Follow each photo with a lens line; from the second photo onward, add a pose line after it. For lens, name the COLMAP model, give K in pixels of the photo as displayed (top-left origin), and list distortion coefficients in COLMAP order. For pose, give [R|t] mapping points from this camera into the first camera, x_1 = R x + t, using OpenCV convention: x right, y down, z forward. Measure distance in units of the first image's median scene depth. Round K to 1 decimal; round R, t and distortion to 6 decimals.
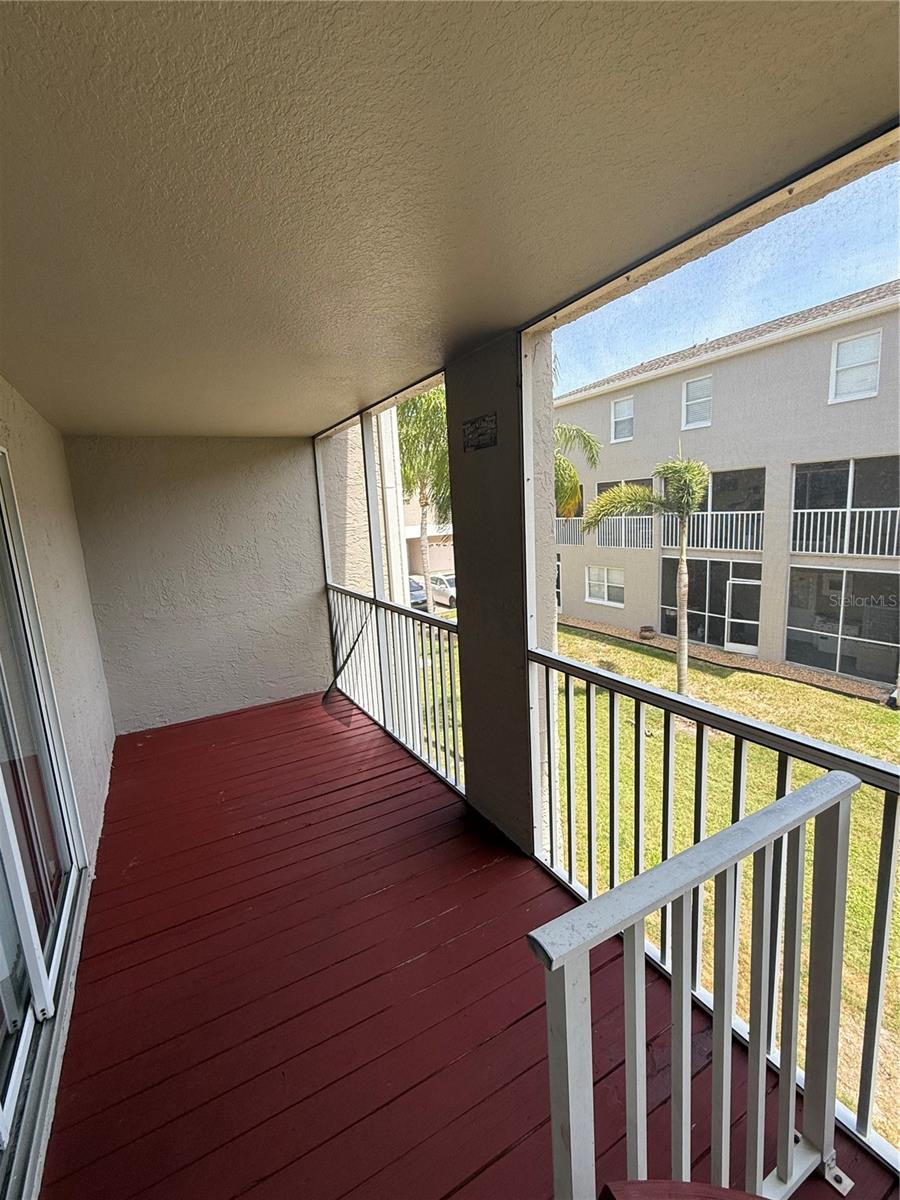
lens RADIAL K [[534.2, 0, 442.4], [0, 534.2, 598.4], [0, 0, 1]] dist [0.000579, 0.000098]
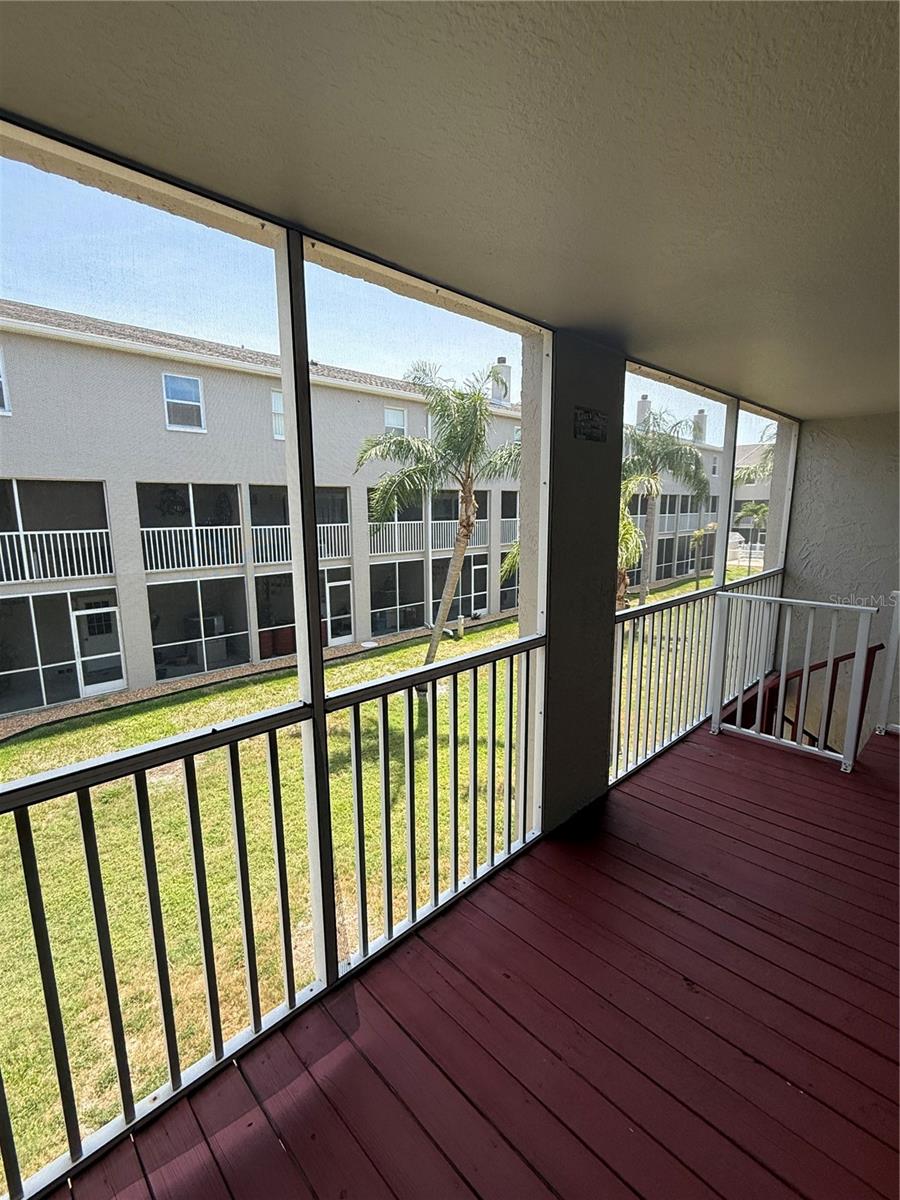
lens RADIAL K [[534.2, 0, 441.4], [0, 534.2, 604.4], [0, 0, 1]] dist [0.000579, 0.000098]
pose [[-0.248470, -0.125036, 0.960536, -0.467084], [0.173298, 0.969896, 0.171084, -0.109520], [-0.953011, 0.208968, -0.219322, 0.769059]]
